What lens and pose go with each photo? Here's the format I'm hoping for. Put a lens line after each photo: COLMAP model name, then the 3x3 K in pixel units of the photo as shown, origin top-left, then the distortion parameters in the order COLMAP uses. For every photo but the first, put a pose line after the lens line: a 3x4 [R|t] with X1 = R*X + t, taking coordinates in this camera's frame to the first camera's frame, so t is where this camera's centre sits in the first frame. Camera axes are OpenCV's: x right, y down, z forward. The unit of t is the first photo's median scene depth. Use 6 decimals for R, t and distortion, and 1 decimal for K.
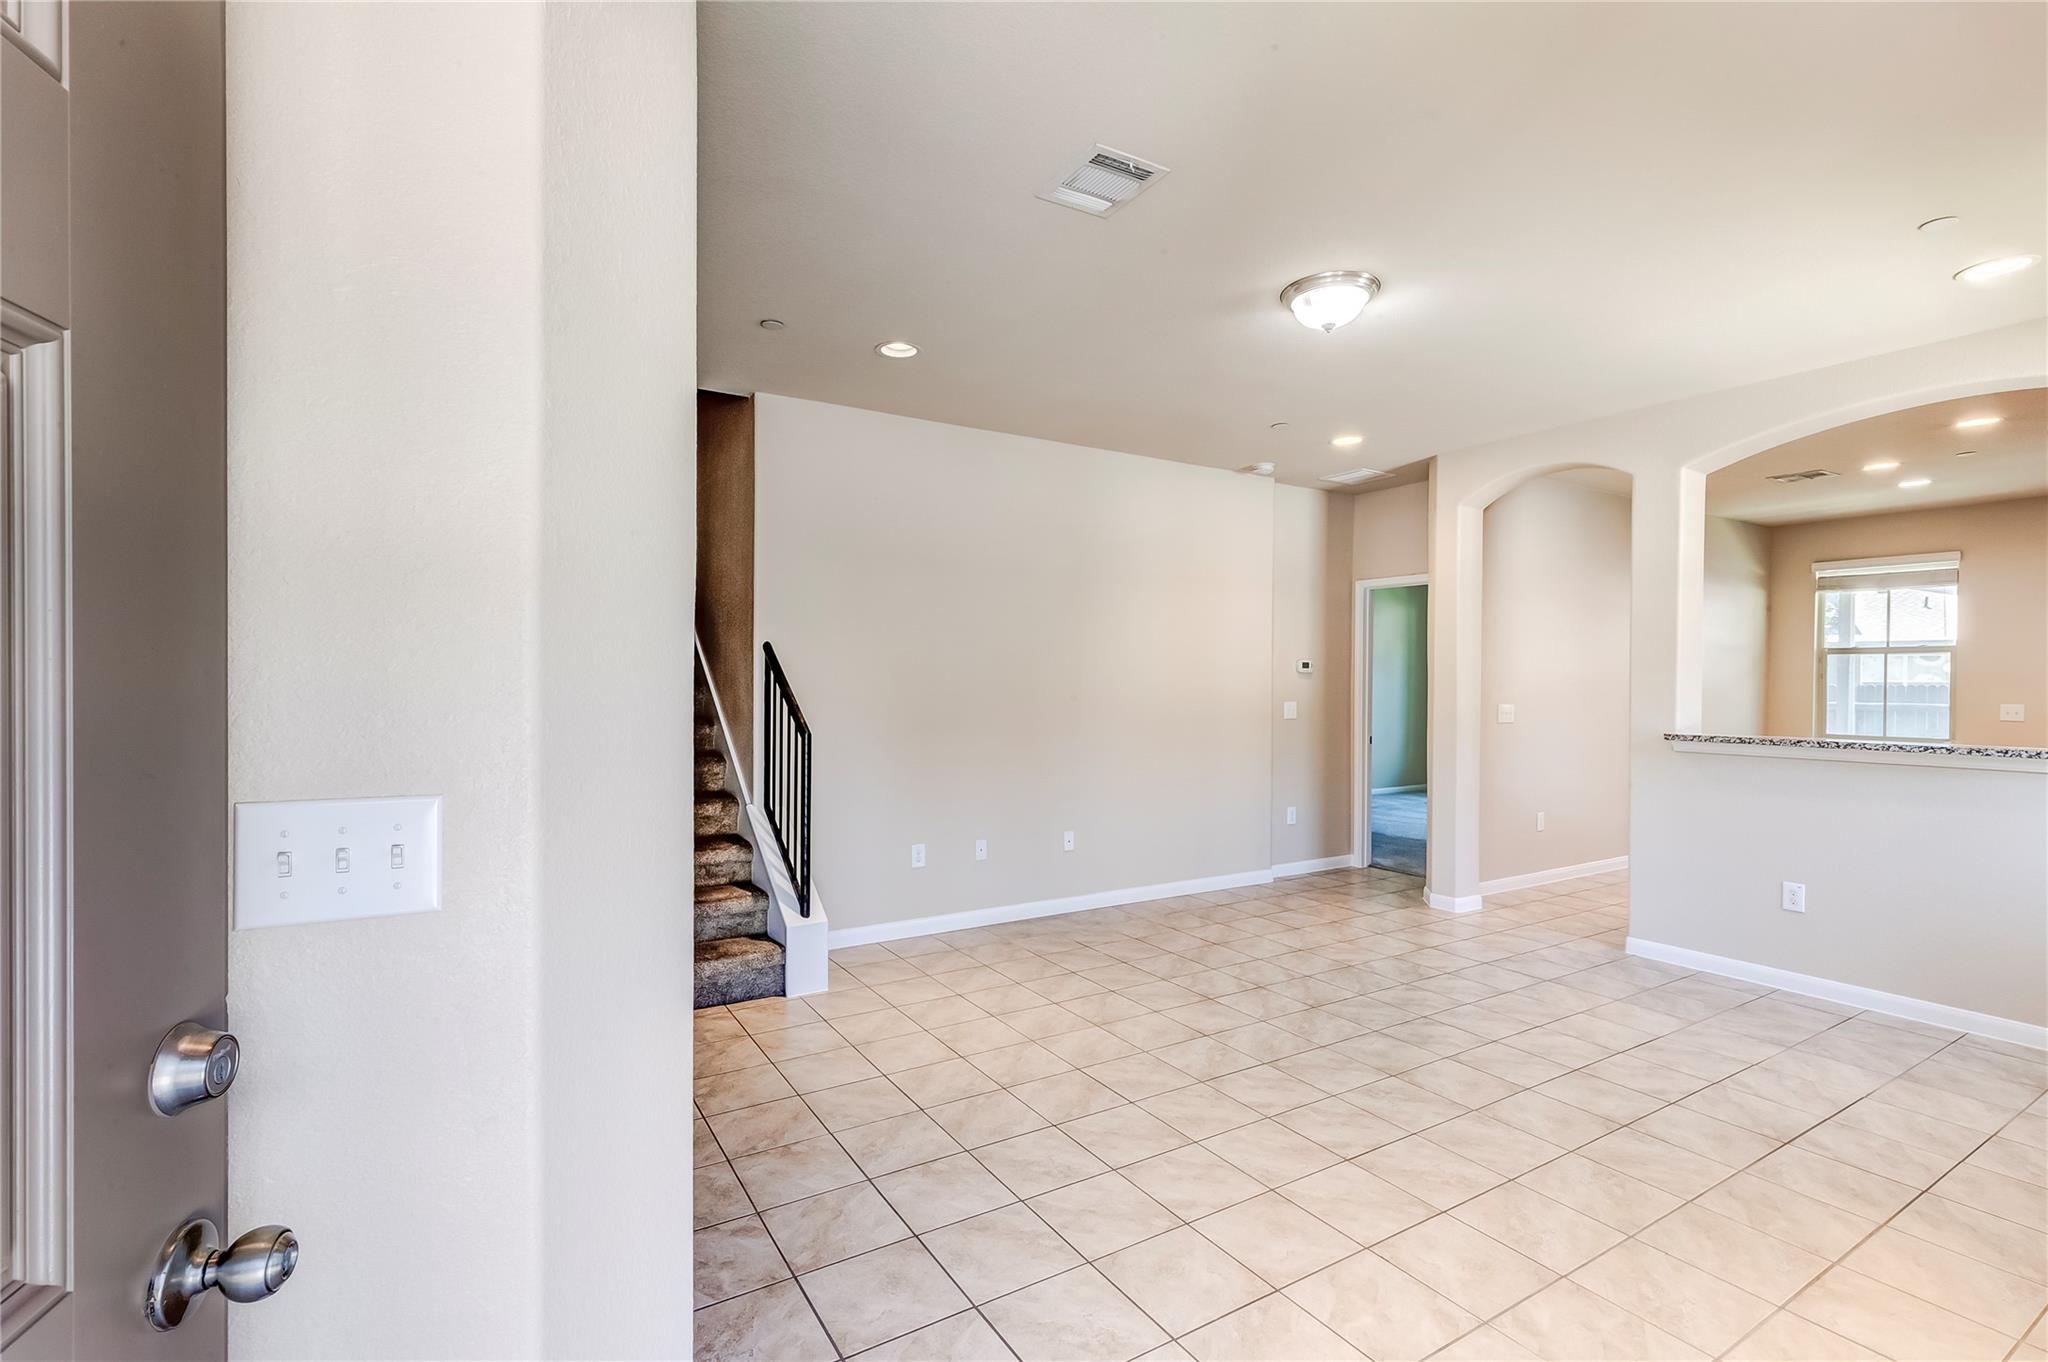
lens RADIAL K [[931.7, 0, 1023.4], [0, 931.7, 687.8], [0, 0, 1]] dist [0.004277, -0.000257]
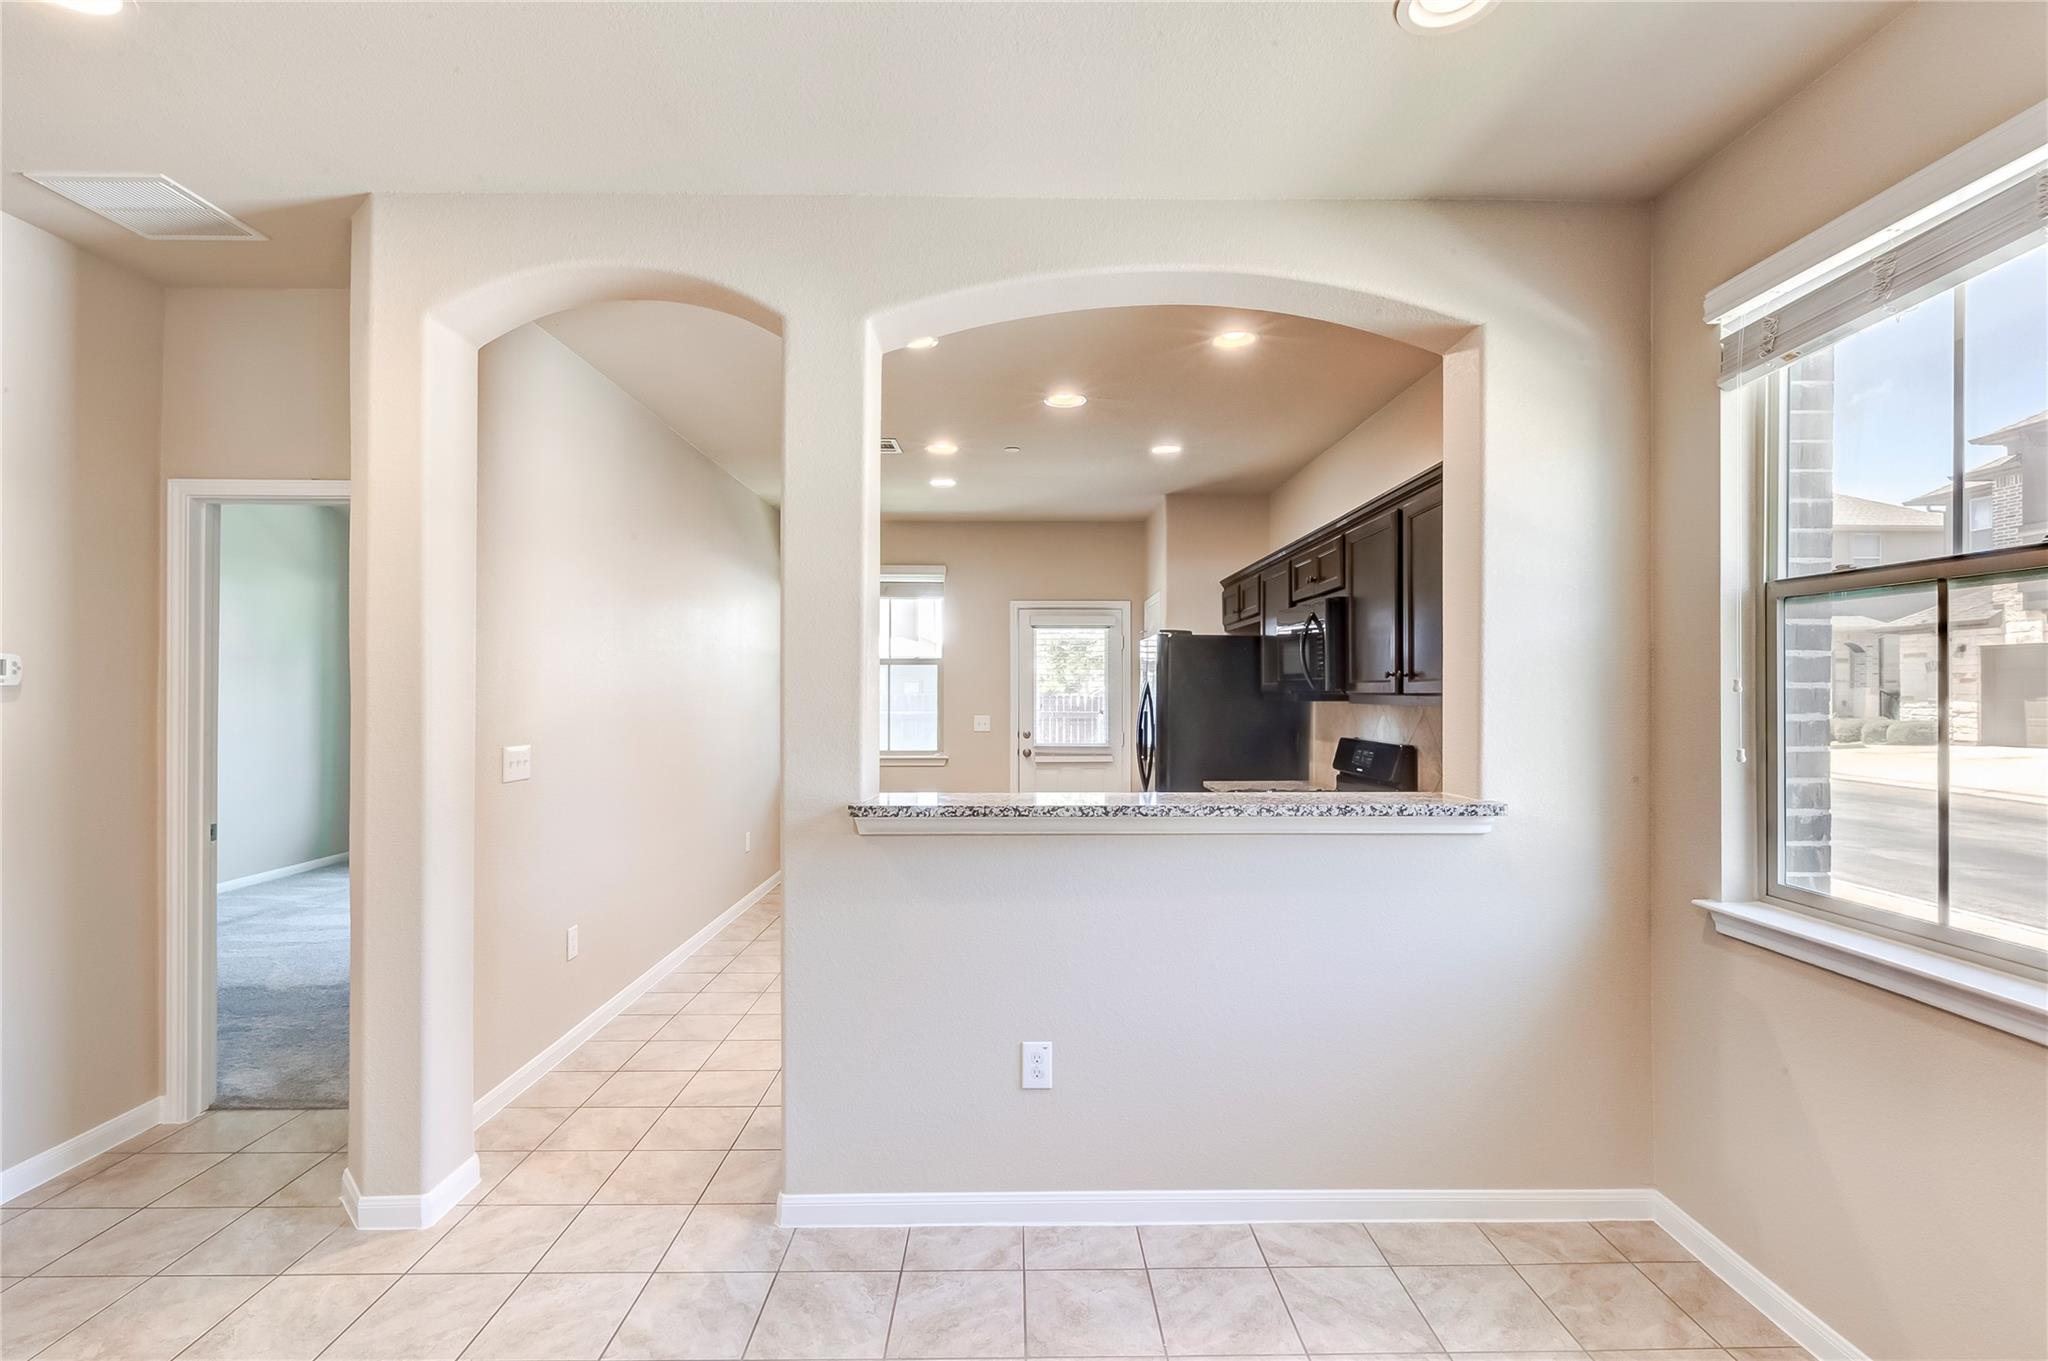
lens RADIAL K [[929.9, 0, 1027.4], [0, 929.9, 689.1], [0, 0, 1]] dist [-0.000556, -0.000790]
pose [[0.514407, -0.002888, 0.857541, 0.287905], [0.007221, 0.999973, -0.000964, -0.016370], [-0.857516, 0.006688, 0.514414, 0.648850]]
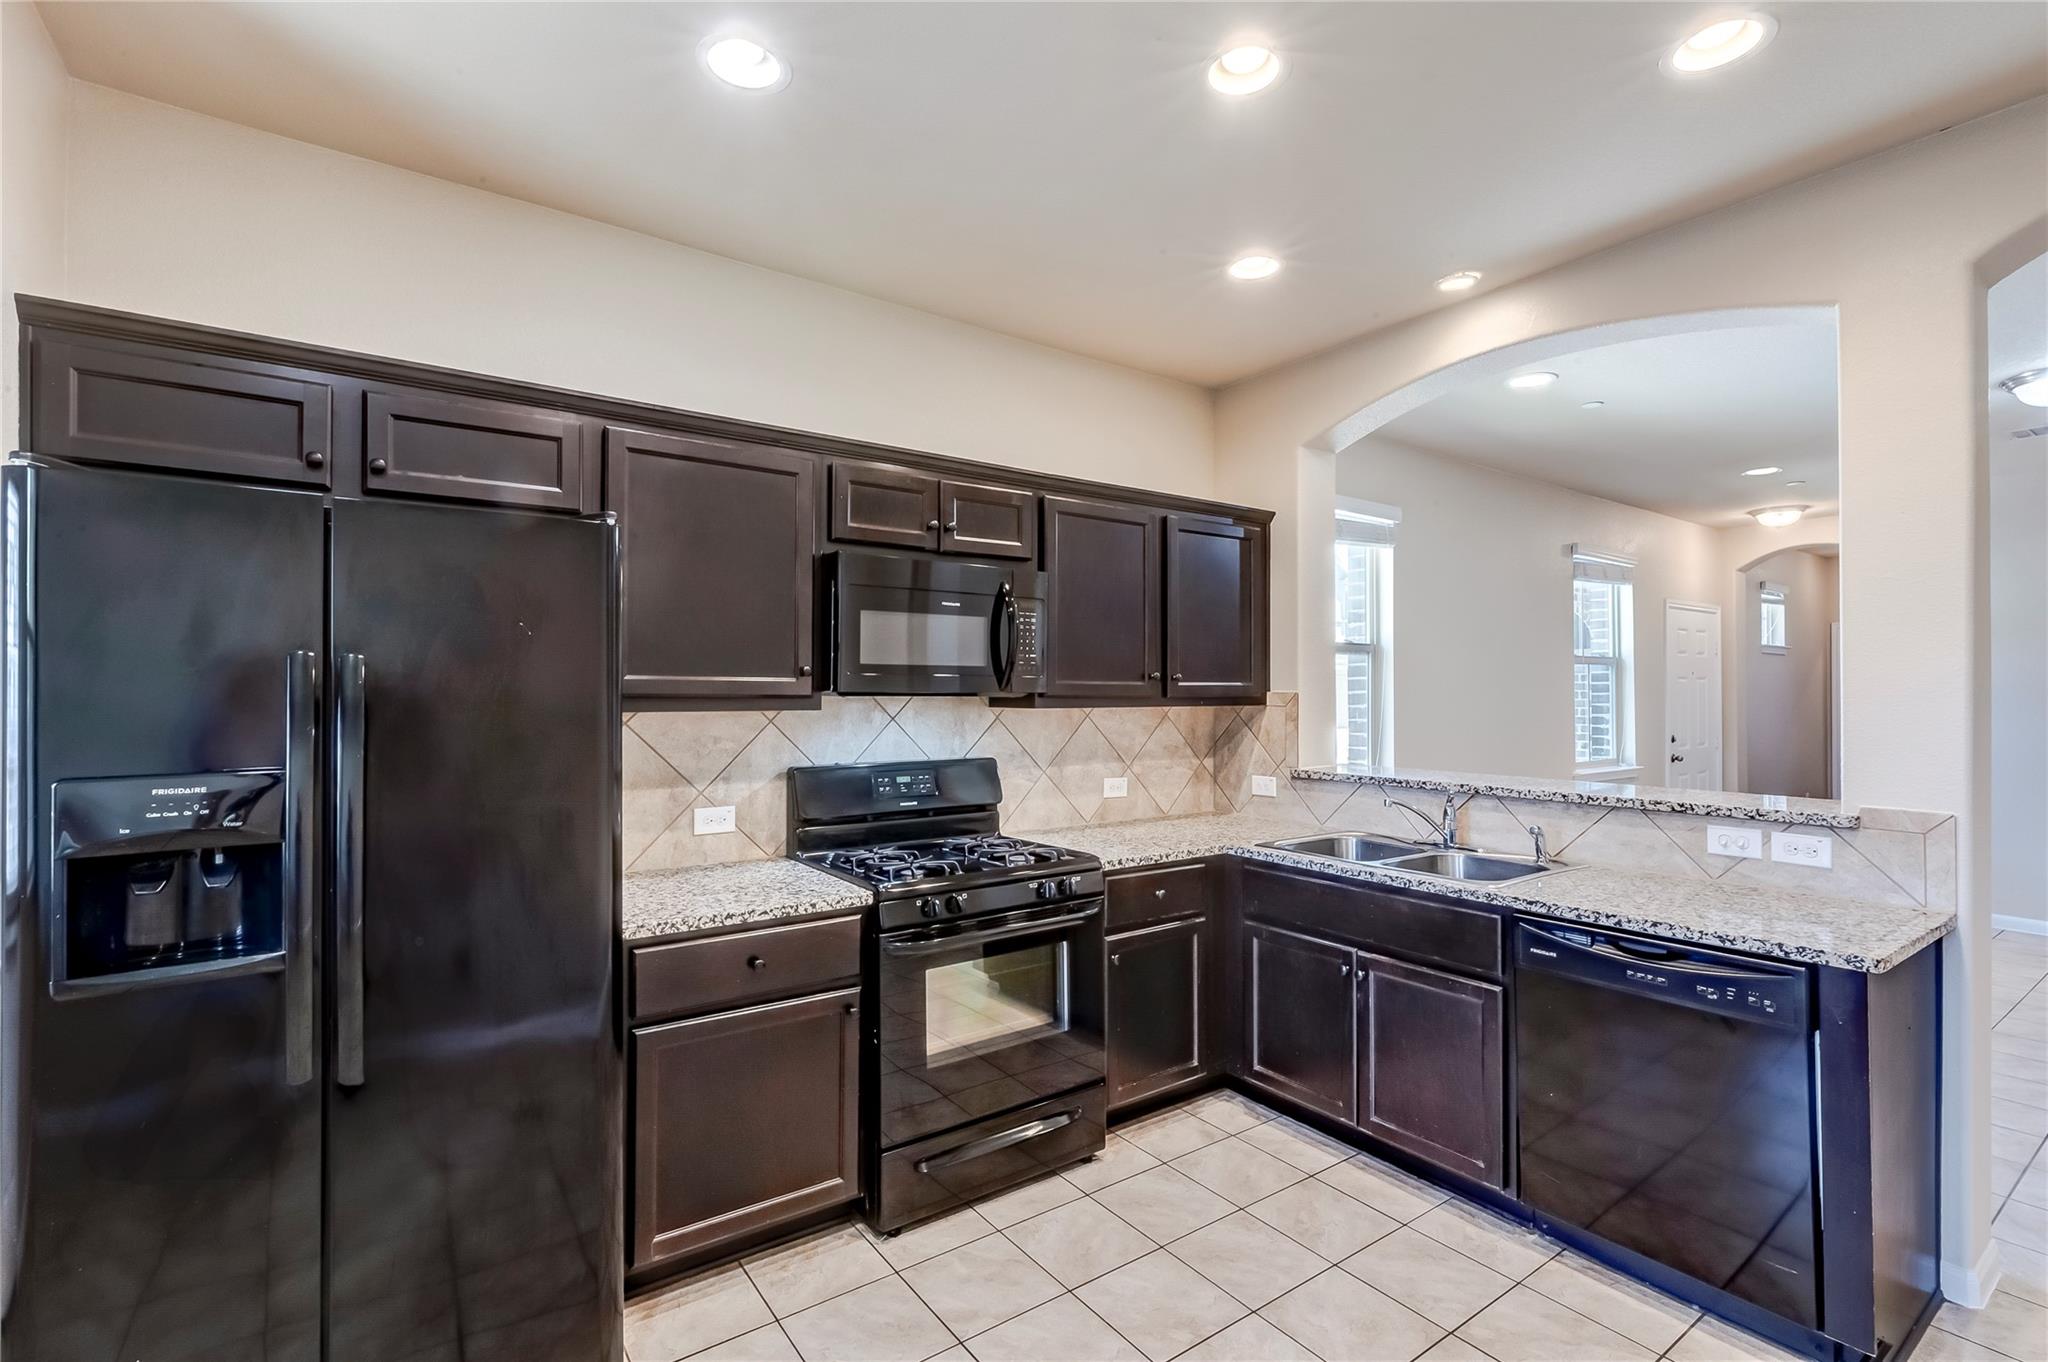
lens RADIAL K [[927.3, 0, 1027.1], [0, 927.3, 687.5], [0, 0, 1]] dist [0.004503, -0.000274]
pose [[-0.997617, -0.006845, -0.068655, 1.257421], [-0.006905, 0.999976, 0.000643, -0.017581], [0.068649, 0.001115, -0.997640, 1.541259]]
